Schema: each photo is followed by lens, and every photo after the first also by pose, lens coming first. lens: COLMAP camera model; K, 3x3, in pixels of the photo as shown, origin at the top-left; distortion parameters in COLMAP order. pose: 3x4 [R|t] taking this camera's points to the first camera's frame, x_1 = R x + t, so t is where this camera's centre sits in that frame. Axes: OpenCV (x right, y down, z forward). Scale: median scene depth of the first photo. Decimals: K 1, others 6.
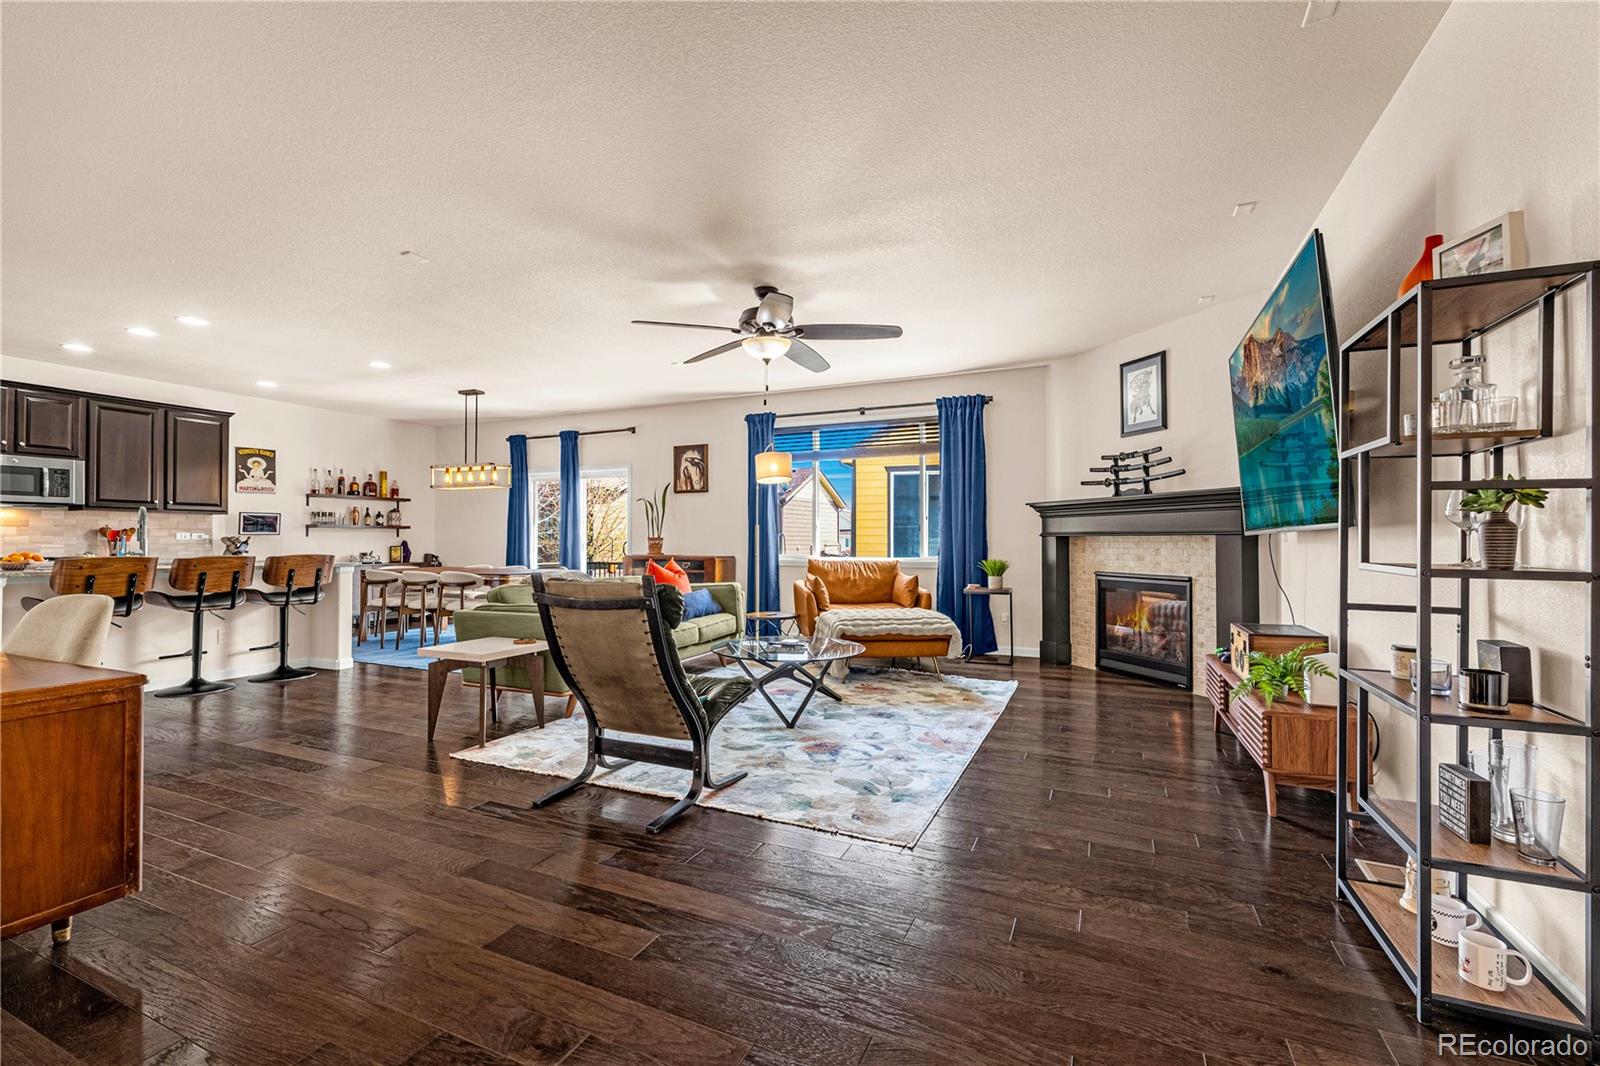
lens RADIAL K [[671.6, 0, 794.3], [0, 671.6, 530.7], [0, 0, 1]] dist [-0.000670, -0.001729]
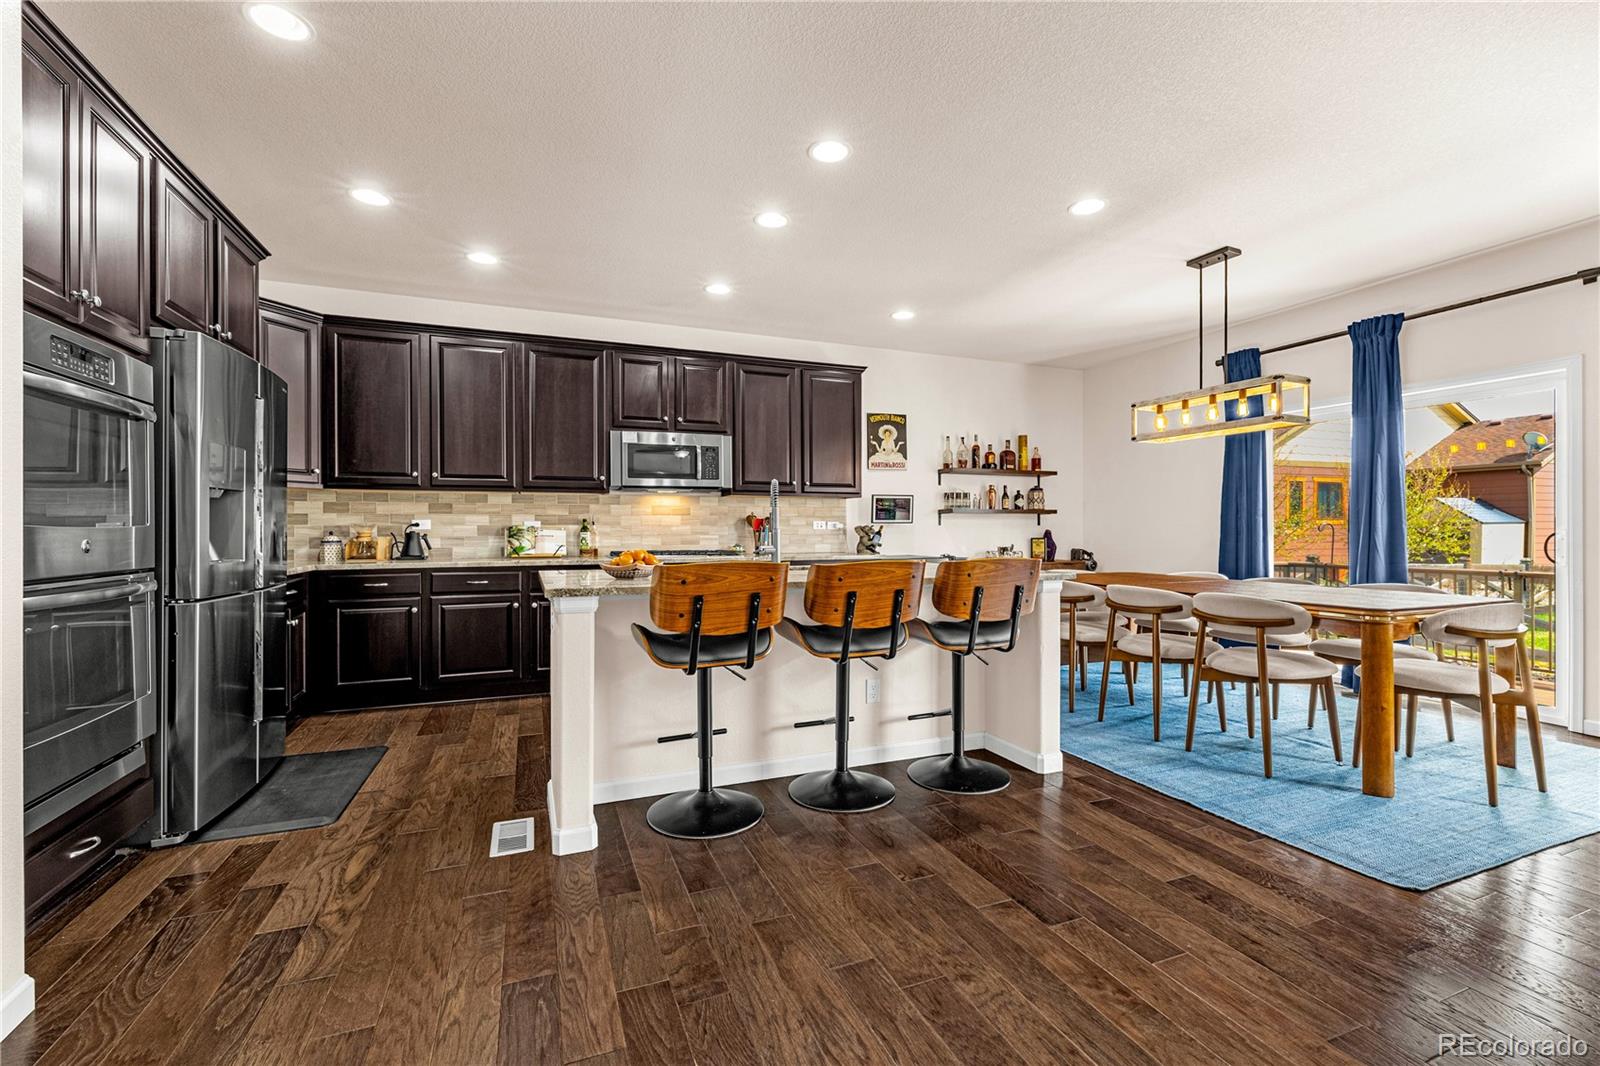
lens RADIAL K [[671.6, 0, 799.1], [0, 671.6, 529.0], [0, 0, 1]] dist [-0.000670, -0.001729]
pose [[0.721045, -0.002432, -0.692884, -0.351387], [0.011370, 0.999901, 0.008322, 0.005141], [0.692795, -0.013879, 0.721001, 0.380674]]
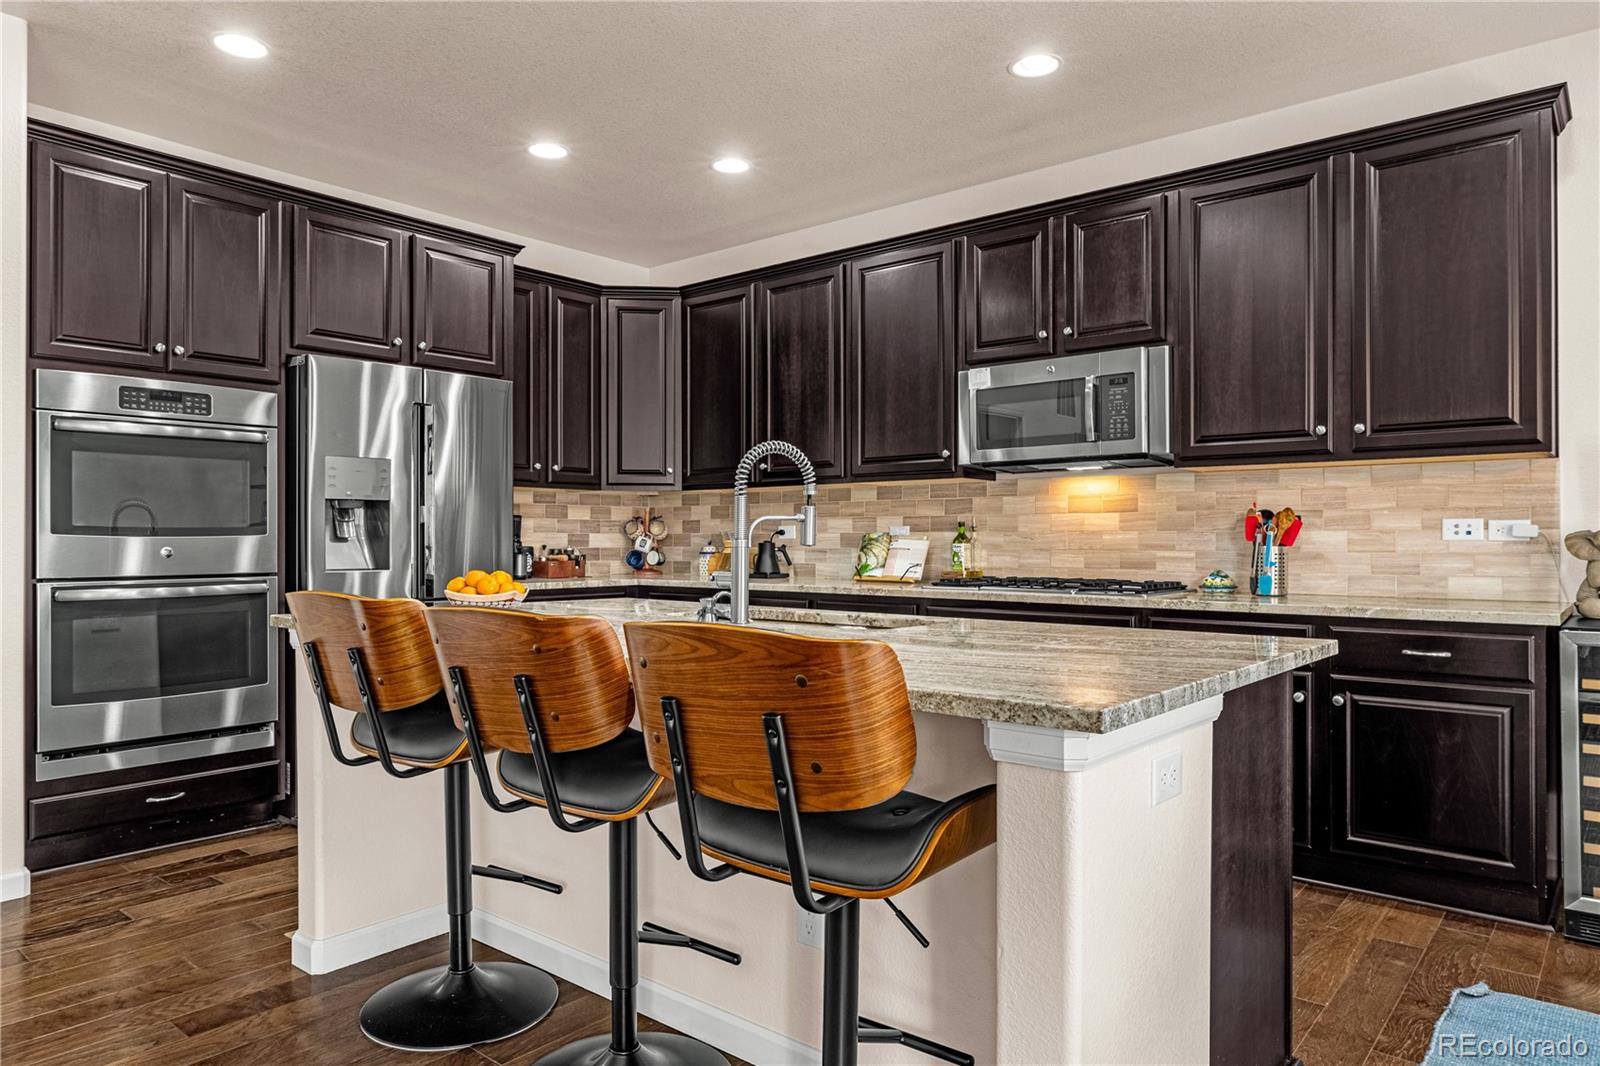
lens RADIAL K [[1022.4, 0, 798.5], [0, 1022.4, 538.7], [0, 0, 1]] dist [-0.006808, 0.007144]
pose [[-0.268071, 0.000340, -0.963399, -0.343521], [0.013020, 0.999910, -0.003270, 0.009523], [0.963311, -0.013420, -0.268051, 0.803539]]
